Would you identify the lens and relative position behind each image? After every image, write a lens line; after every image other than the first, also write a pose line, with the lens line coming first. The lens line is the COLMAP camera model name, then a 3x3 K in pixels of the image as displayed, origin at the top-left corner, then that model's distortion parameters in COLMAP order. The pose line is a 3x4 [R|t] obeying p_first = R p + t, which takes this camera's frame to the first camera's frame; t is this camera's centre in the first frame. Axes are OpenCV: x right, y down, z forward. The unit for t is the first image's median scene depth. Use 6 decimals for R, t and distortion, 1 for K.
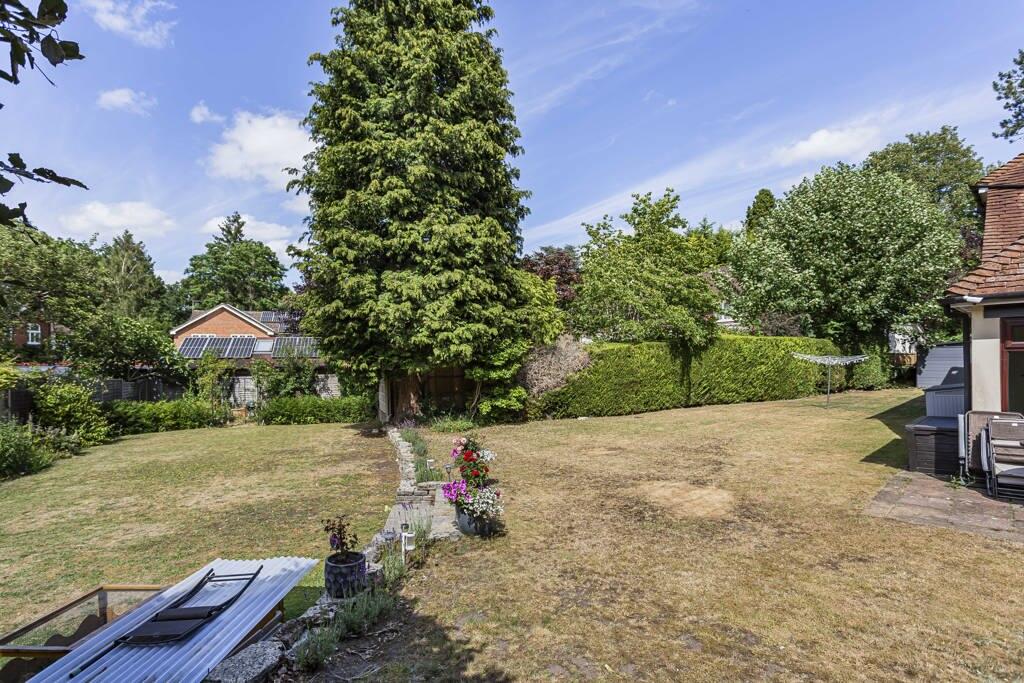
lens RADIAL K [[504.3, 0, 512.0], [0, 504.3, 341.5], [0, 0, 1]] dist [0.000196, 0.000011]
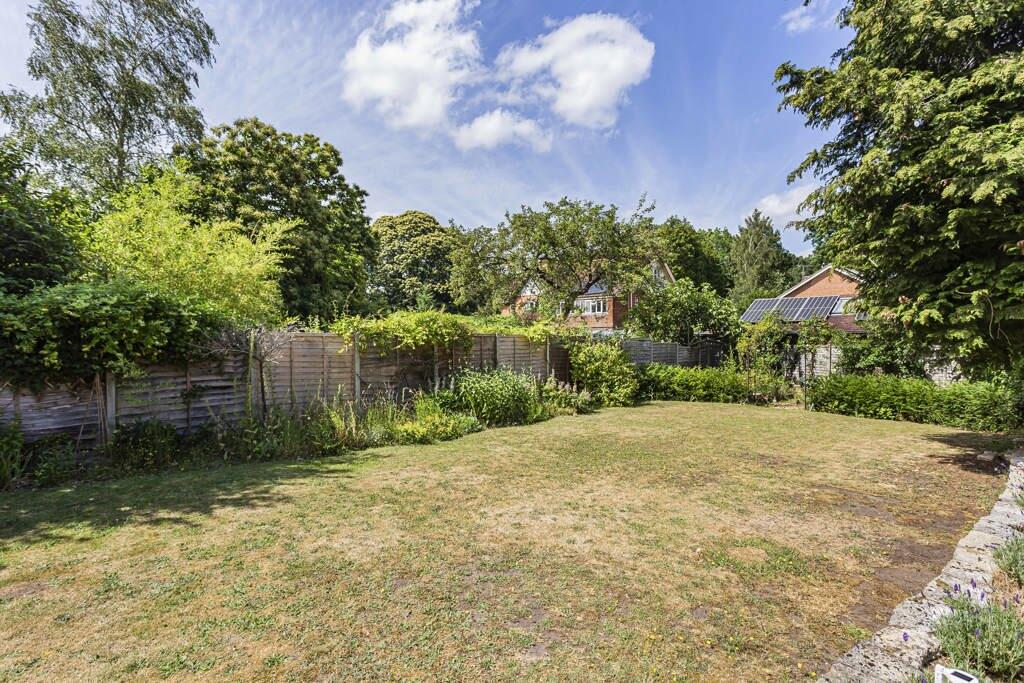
lens RADIAL K [[504.3, 0, 512.0], [0, 504.3, 341.5], [0, 0, 1]] dist [0.000196, 0.000011]
pose [[0.409177, 0.017070, -0.912295, -0.019606], [0.026280, 0.999190, 0.030482, 0.037752], [0.912077, -0.036447, 0.408397, 0.346629]]
